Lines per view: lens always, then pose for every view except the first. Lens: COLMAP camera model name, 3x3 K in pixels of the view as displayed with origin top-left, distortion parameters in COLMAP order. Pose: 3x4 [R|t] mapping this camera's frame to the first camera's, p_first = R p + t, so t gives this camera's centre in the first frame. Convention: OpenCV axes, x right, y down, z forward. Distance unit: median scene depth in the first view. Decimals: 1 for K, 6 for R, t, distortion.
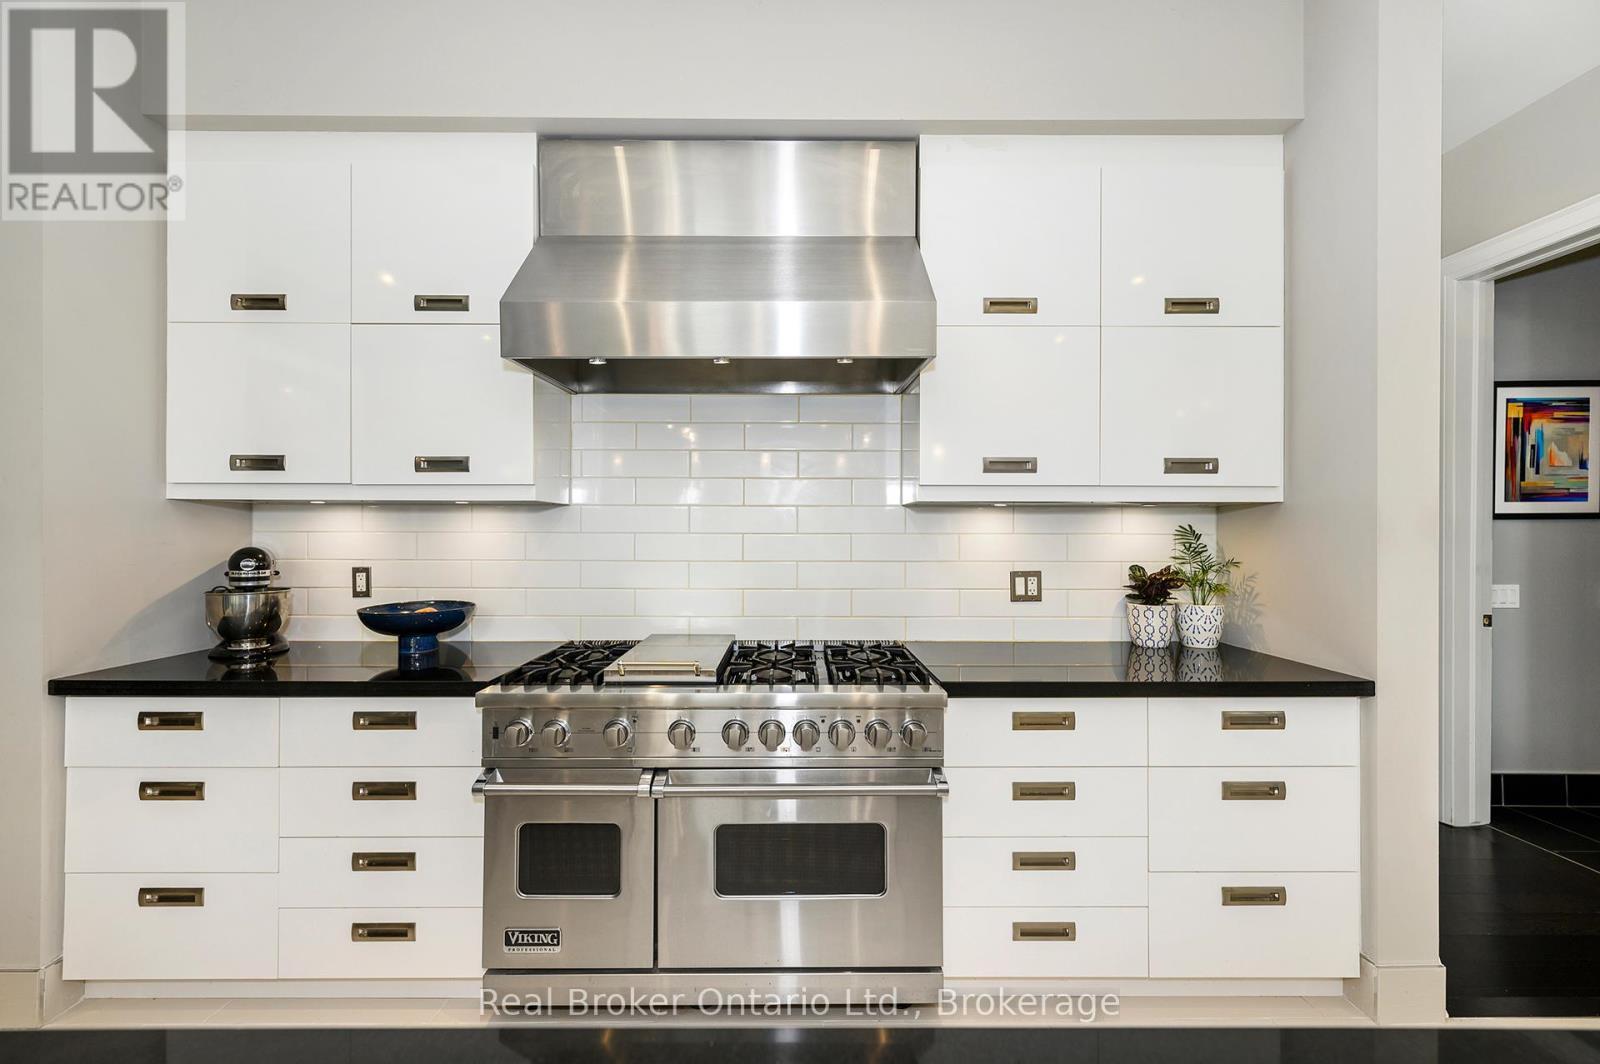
lens RADIAL K [[635.9, 0, 783.7], [0, 635.9, 530.3], [0, 0, 1]] dist [0.004214, 0.000038]
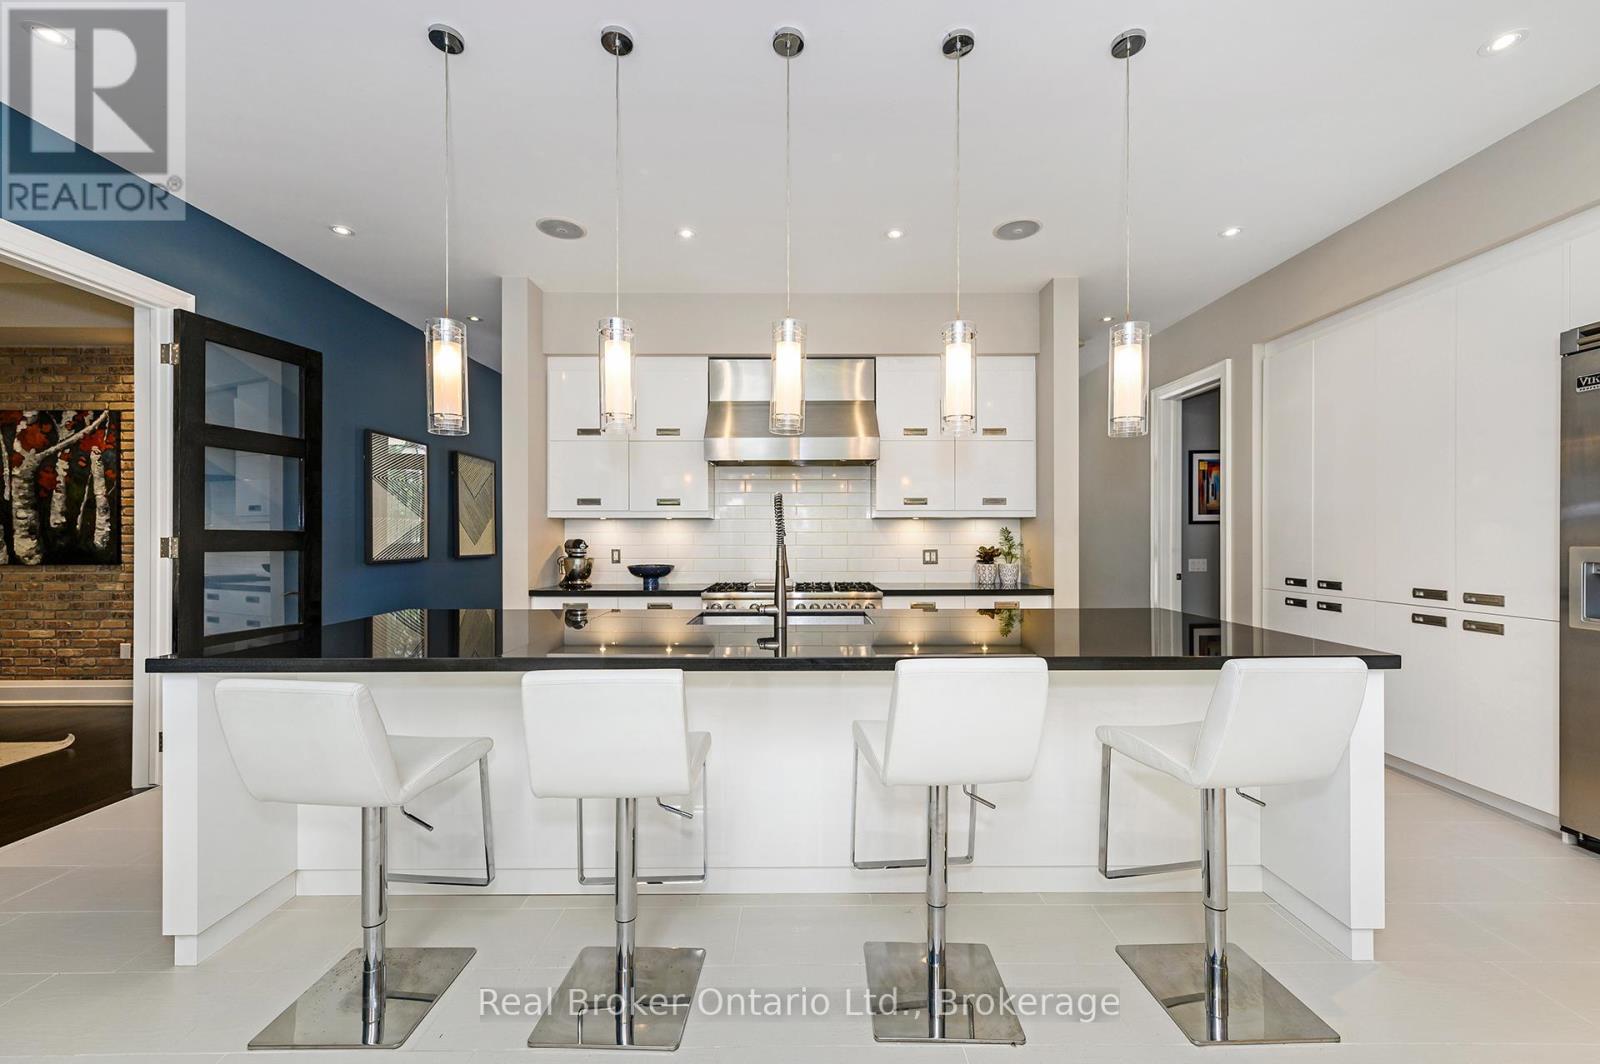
lens RADIAL K [[635.9, 0, 795.0], [0, 635.9, 539.3], [0, 0, 1]] dist [0.004214, 0.000038]
pose [[0.999992, -0.003114, 0.002541, -0.078484], [0.003093, 0.999959, 0.008519, 0.011737], [-0.002567, -0.008511, 0.999960, -1.187021]]
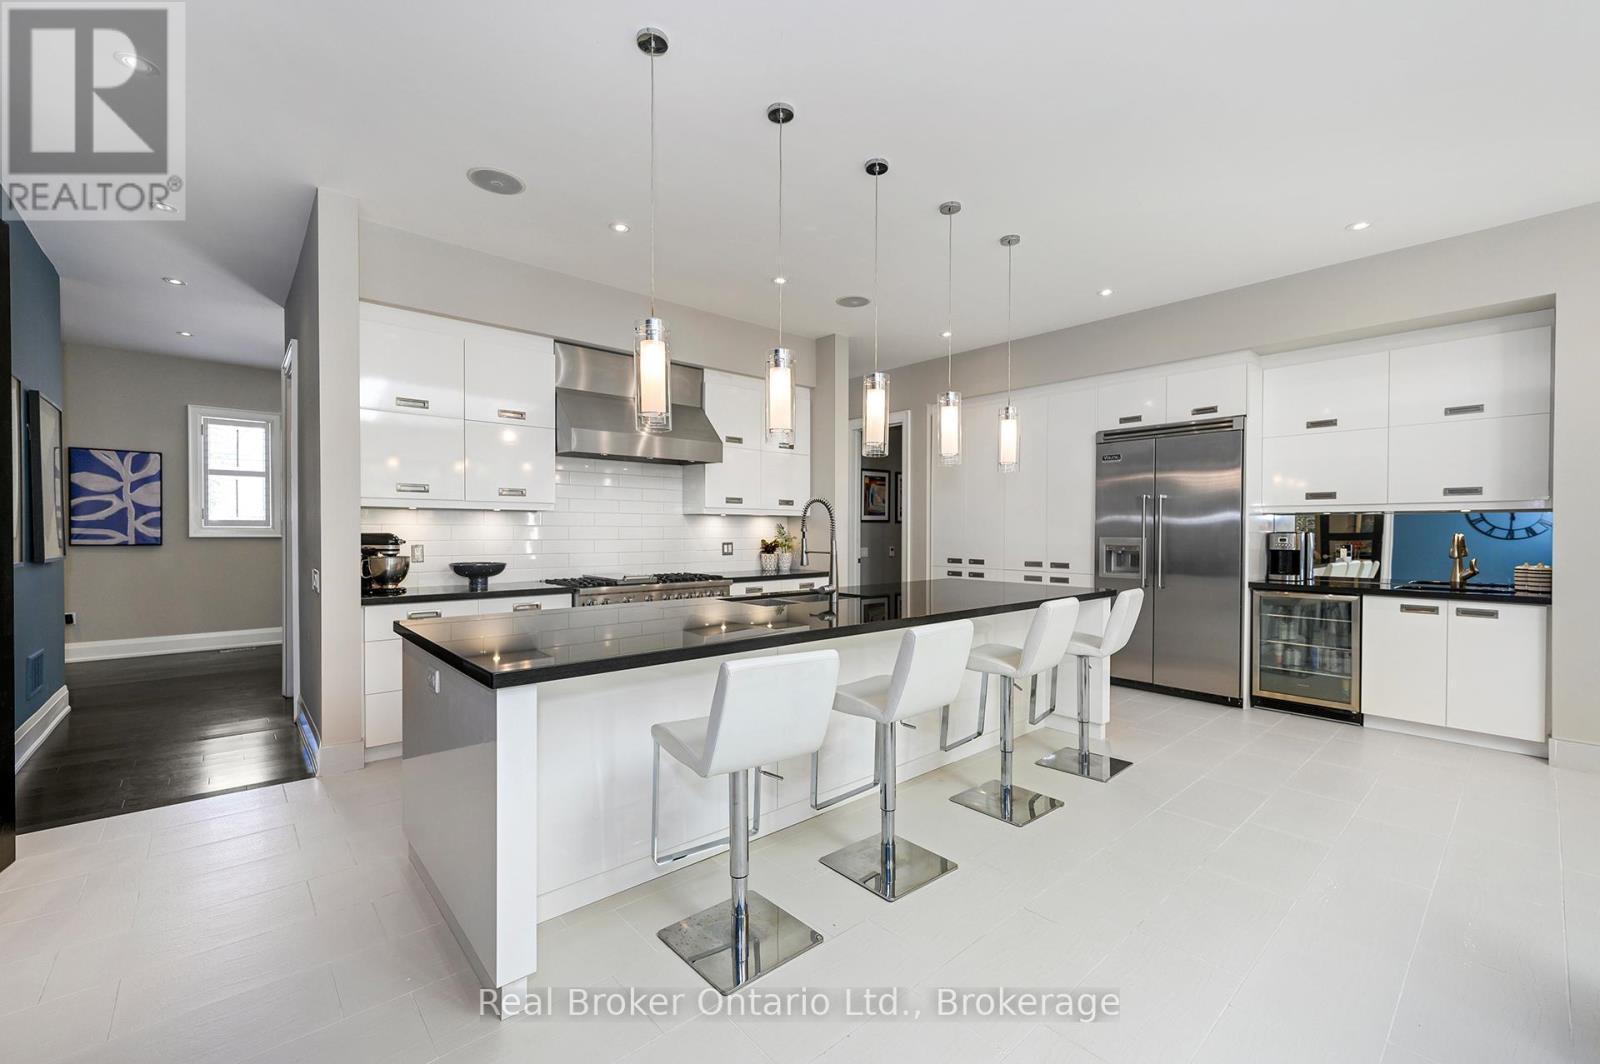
lens RADIAL K [[660.7, 0, 795.4], [0, 660.7, 539.1], [0, 0, 1]] dist [0.004483, 0.000925]
pose [[0.749914, -0.009220, 0.661471, -1.163824], [-0.004353, 0.999812, 0.018871, 0.003581], [-0.661521, -0.017031, 0.749734, -1.124976]]
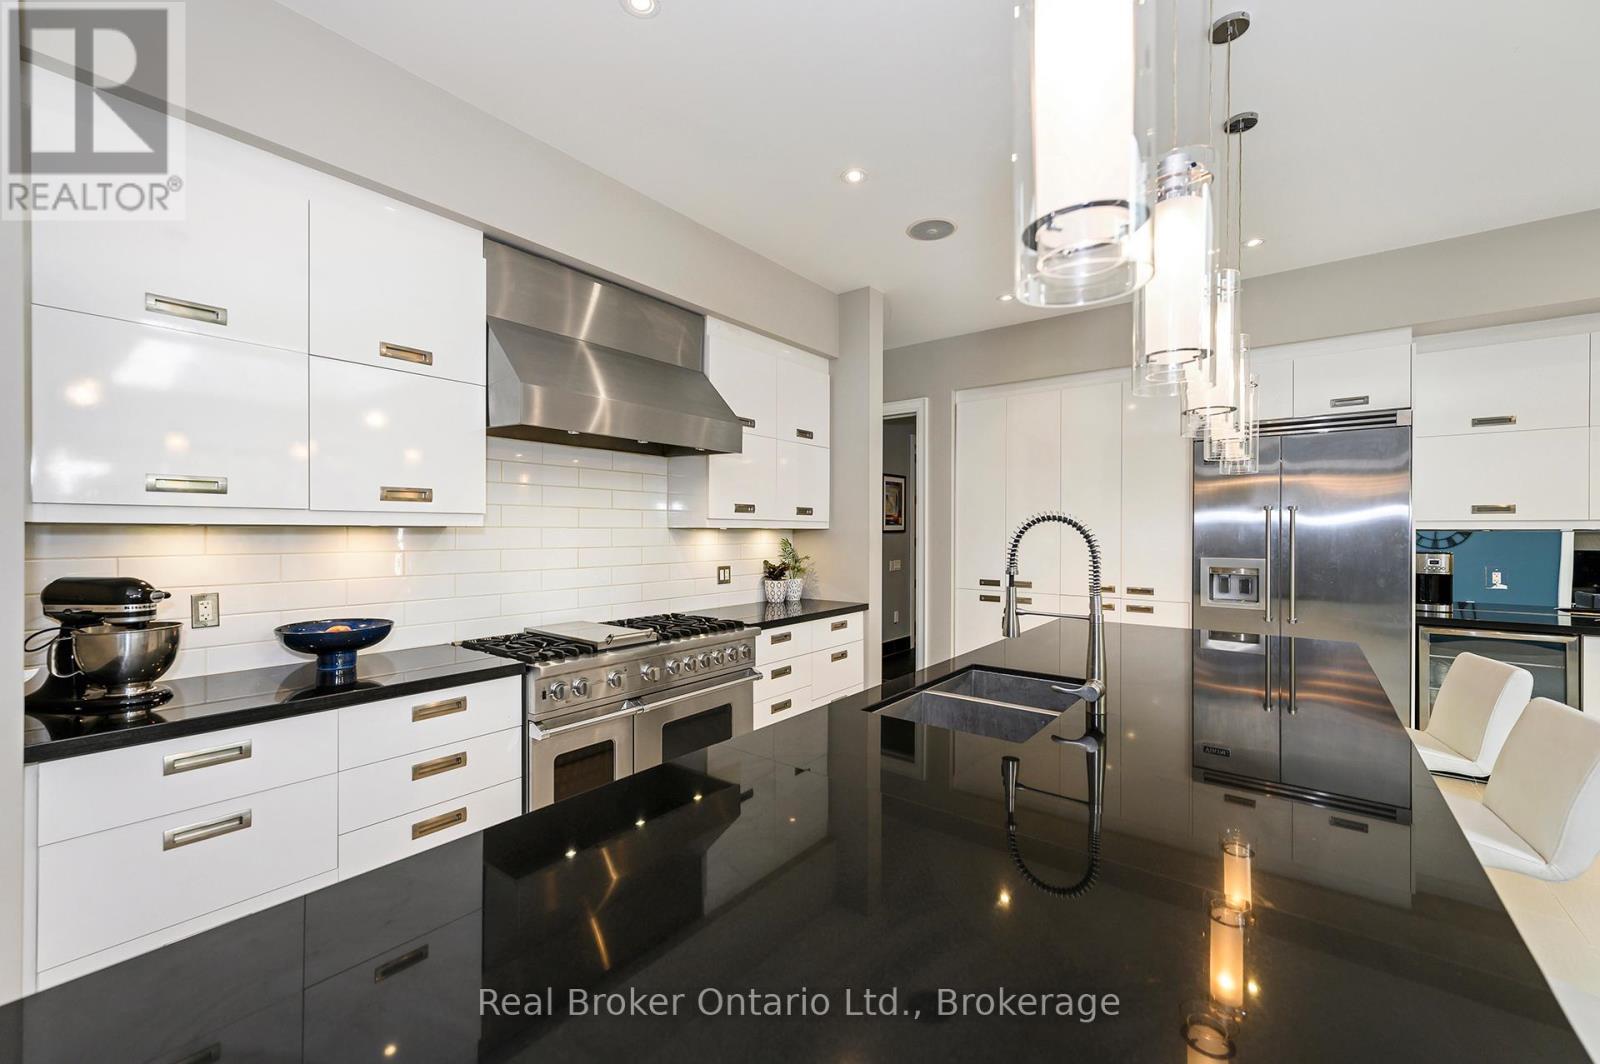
lens RADIAL K [[635.9, 0, 801.5], [0, 635.9, 535.2], [0, 0, 1]] dist [0.004214, 0.000038]
pose [[0.611994, -0.005419, 0.790844, -0.922029], [-0.005210, 0.999927, 0.010883, -0.043129], [-0.790845, -0.010781, 0.611921, -0.240486]]
